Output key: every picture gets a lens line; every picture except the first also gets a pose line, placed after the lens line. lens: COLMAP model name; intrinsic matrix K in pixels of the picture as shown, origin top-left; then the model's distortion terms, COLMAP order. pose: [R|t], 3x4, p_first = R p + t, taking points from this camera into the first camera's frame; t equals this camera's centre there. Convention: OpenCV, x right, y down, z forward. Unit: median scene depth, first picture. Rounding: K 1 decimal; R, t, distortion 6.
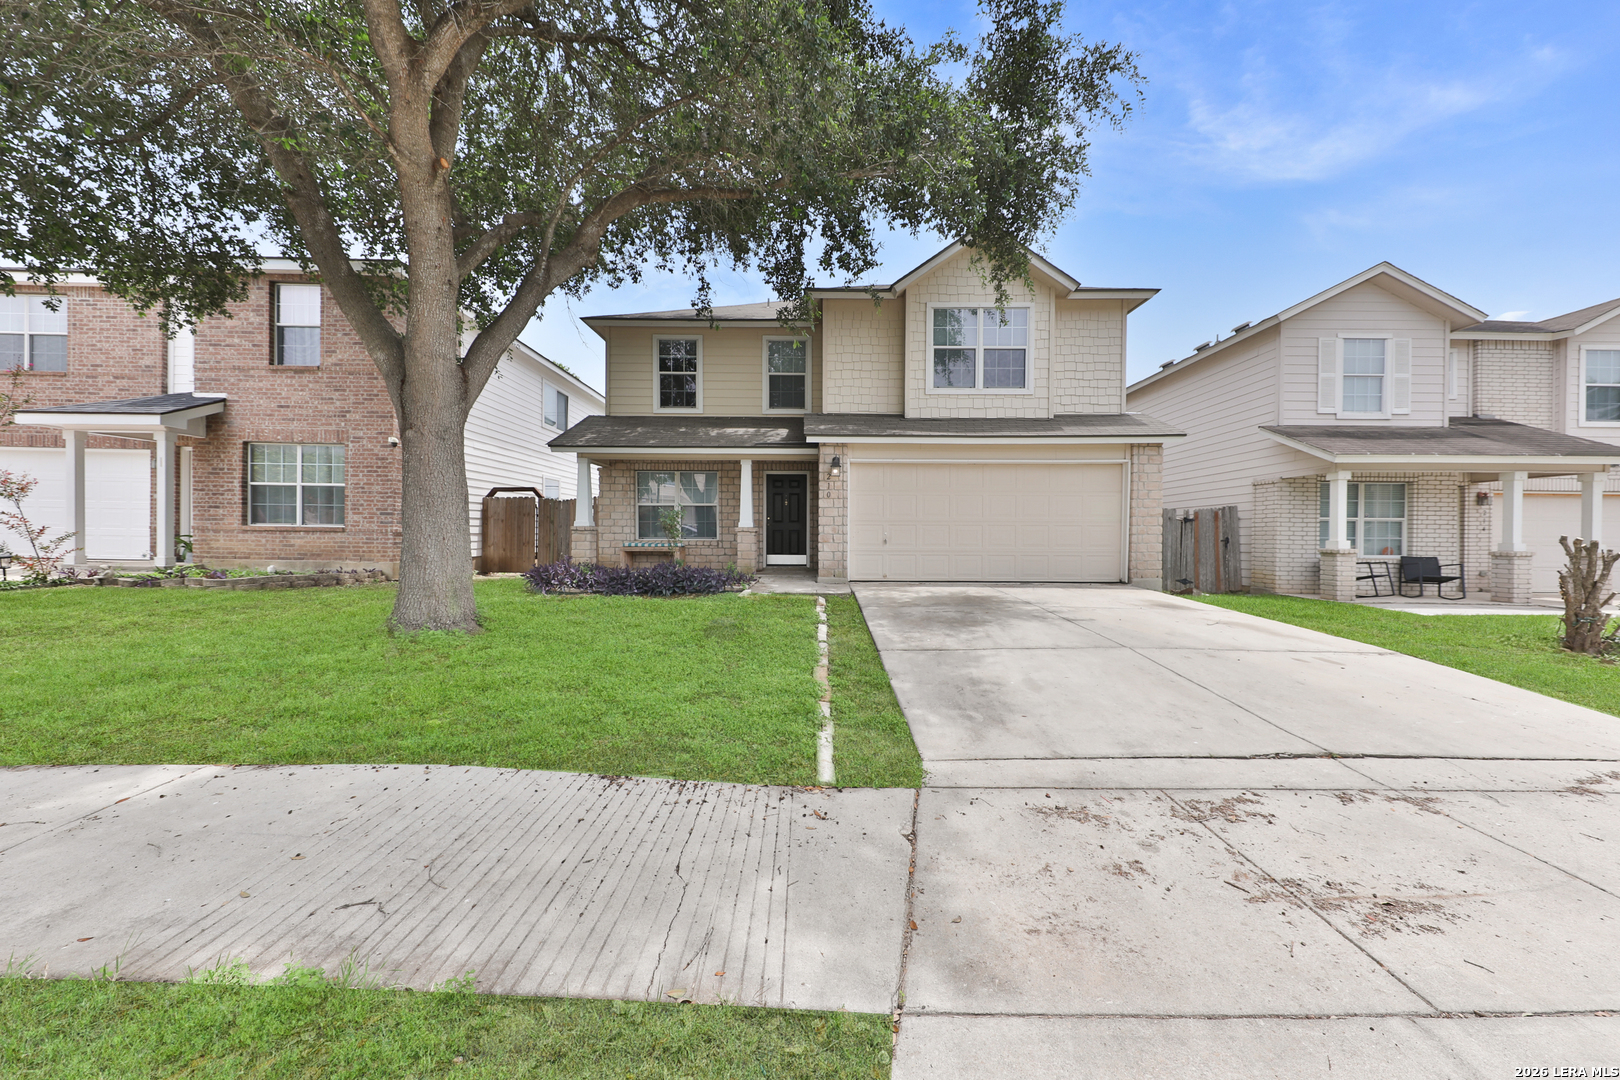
lens RADIAL K [[530.3, 0, 817.5], [0, 530.3, 540.0], [0, 0, 1]] dist [0.005824, -0.000213]
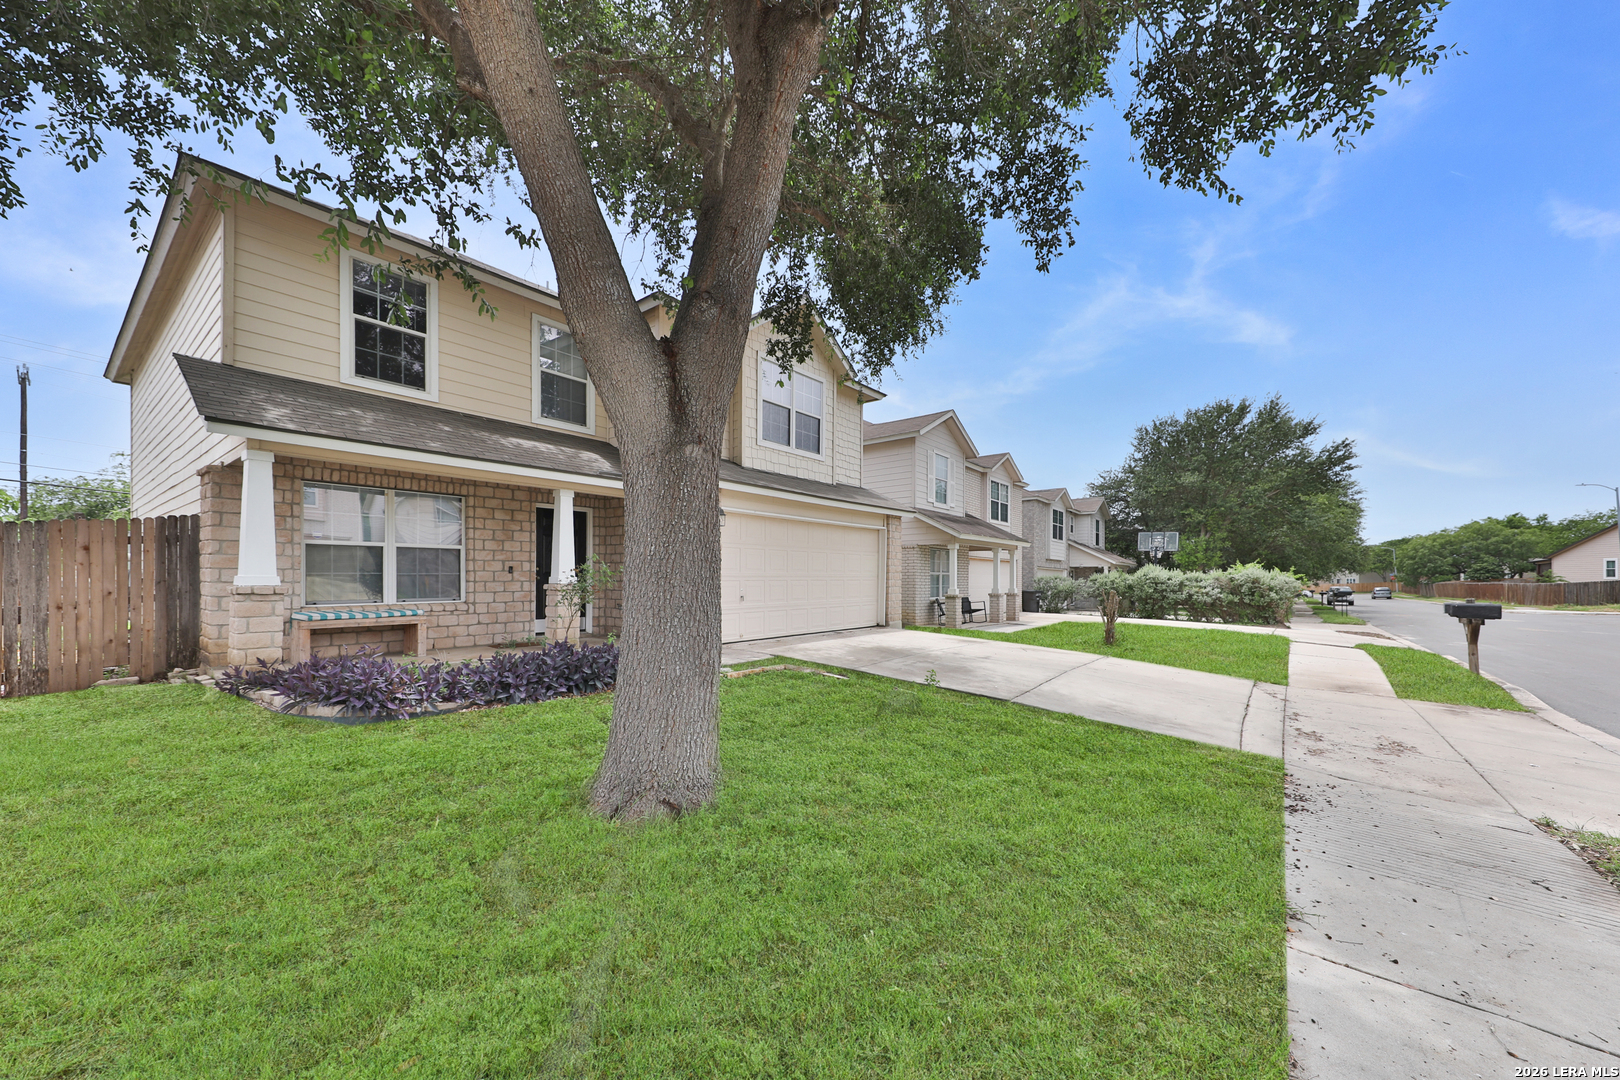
lens RADIAL K [[598.4, 0, 793.6], [0, 598.4, 568.8], [0, 0, 1]] dist [0.015327, -0.002256]
pose [[0.635813, 0.007656, 0.771805, -0.557577], [0.005563, 0.999879, -0.014501, -0.030222], [-0.771823, 0.013514, 0.635694, 0.240165]]
